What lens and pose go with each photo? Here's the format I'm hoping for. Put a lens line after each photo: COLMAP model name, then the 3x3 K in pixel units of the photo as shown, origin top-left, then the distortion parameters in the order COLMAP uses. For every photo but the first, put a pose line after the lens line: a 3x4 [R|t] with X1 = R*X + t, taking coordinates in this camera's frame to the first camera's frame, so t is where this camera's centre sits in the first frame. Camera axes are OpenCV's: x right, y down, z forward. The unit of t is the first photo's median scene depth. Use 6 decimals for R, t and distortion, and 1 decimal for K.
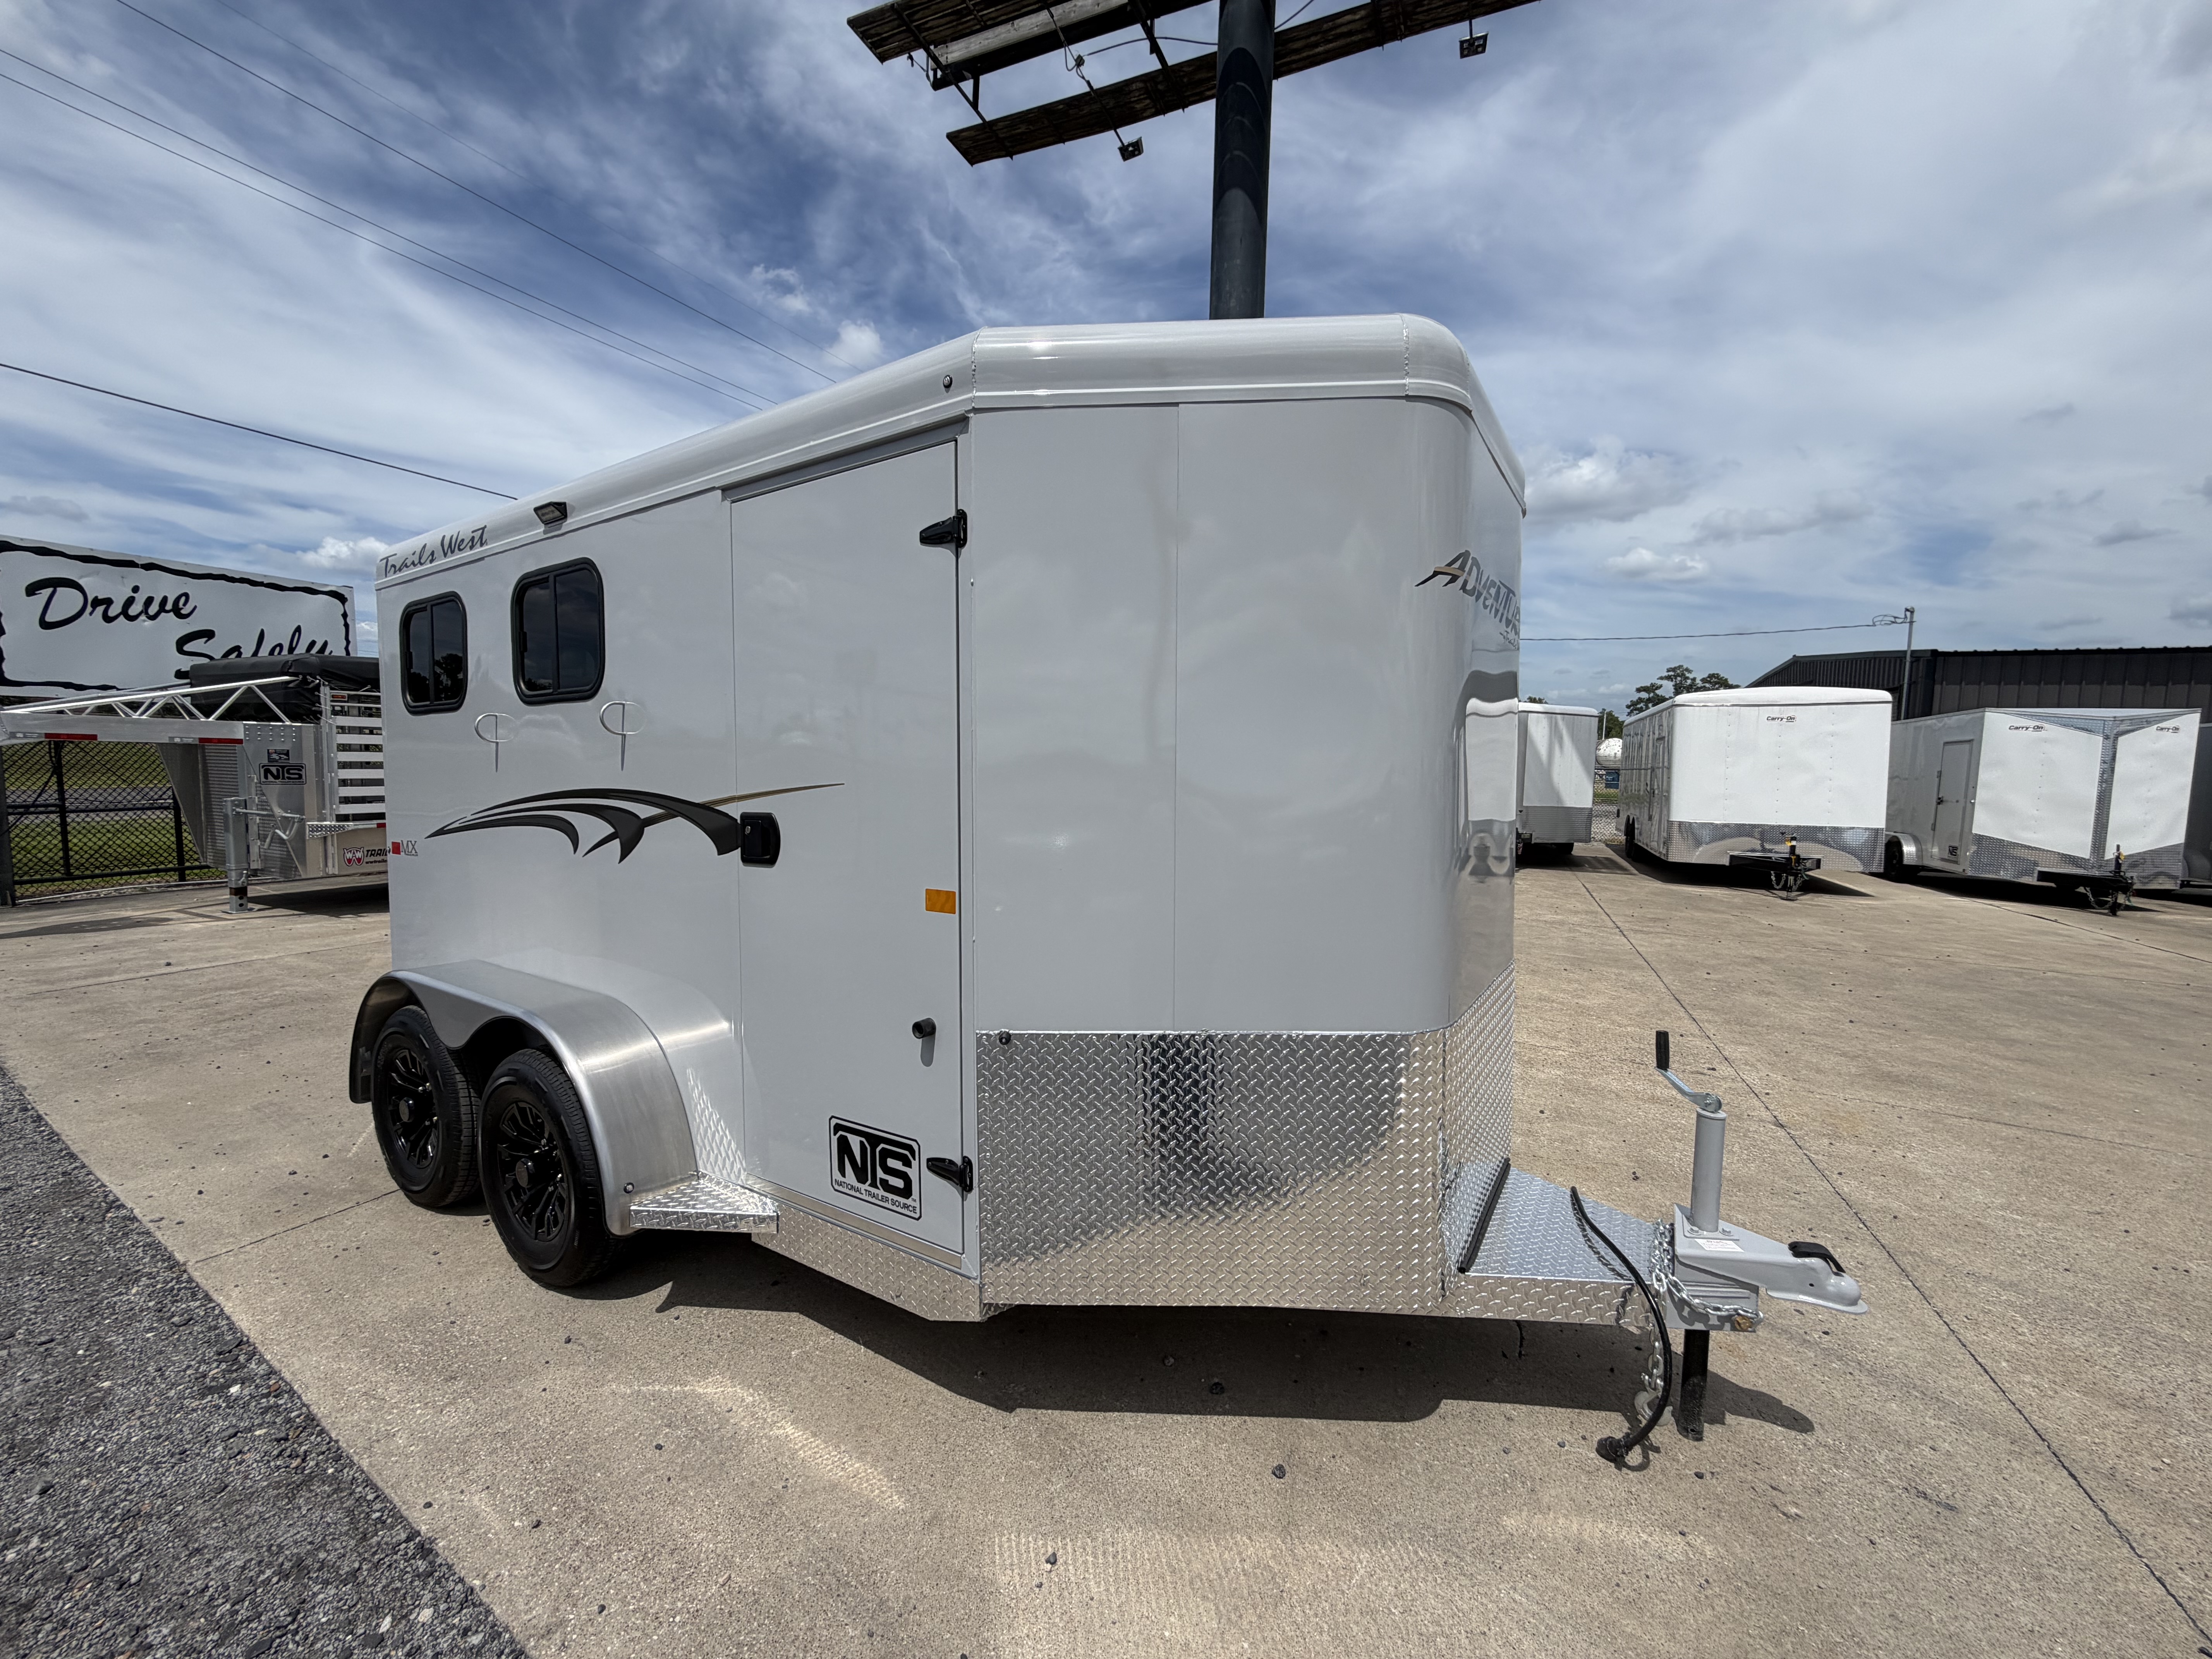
lens RADIAL K [[882.3, 0, 1103.5], [0, 882.3, 830.3], [0, 0, 1]] dist [0.000318, -0.000127]
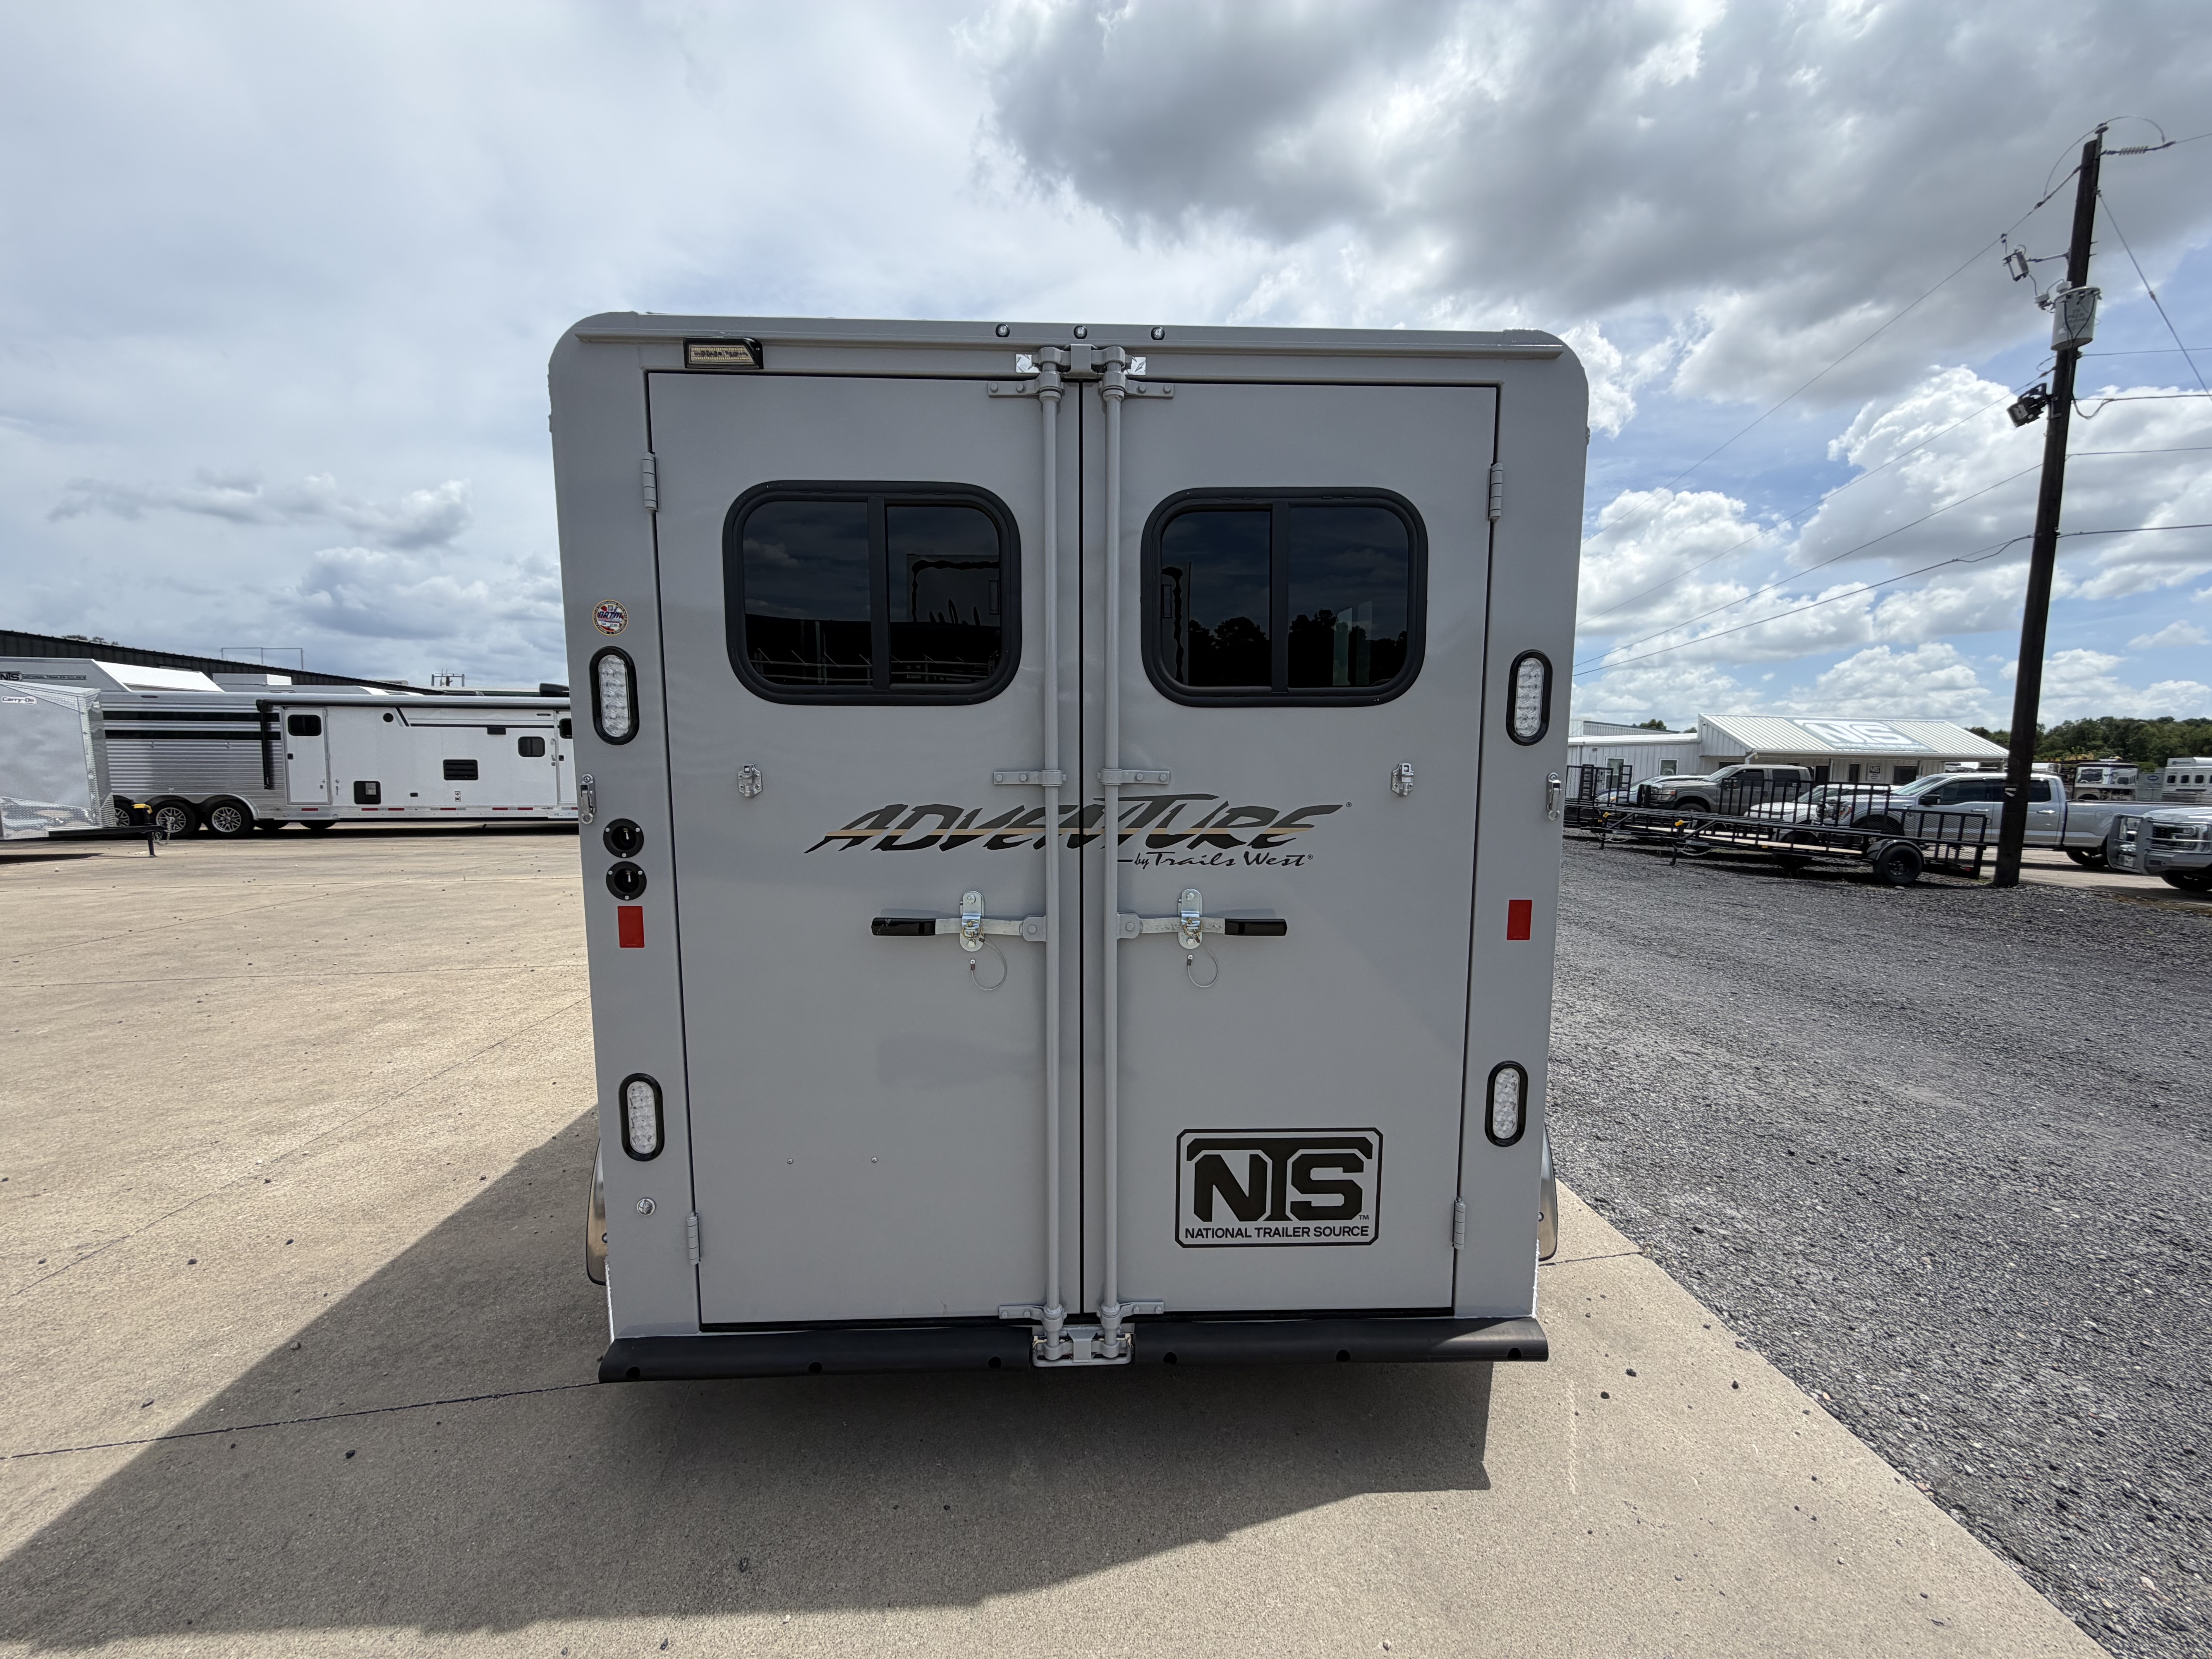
lens RADIAL K [[877.9, 0, 1106.6], [0, 877.9, 825.8], [0, 0, 1]] dist [-0.000321, -0.000039]
pose [[-0.574405, -0.093724, 0.813188, -1.813928], [0.041734, 0.988779, 0.143440, -0.238168], [-0.817506, 0.116330, -0.564048, 2.526461]]
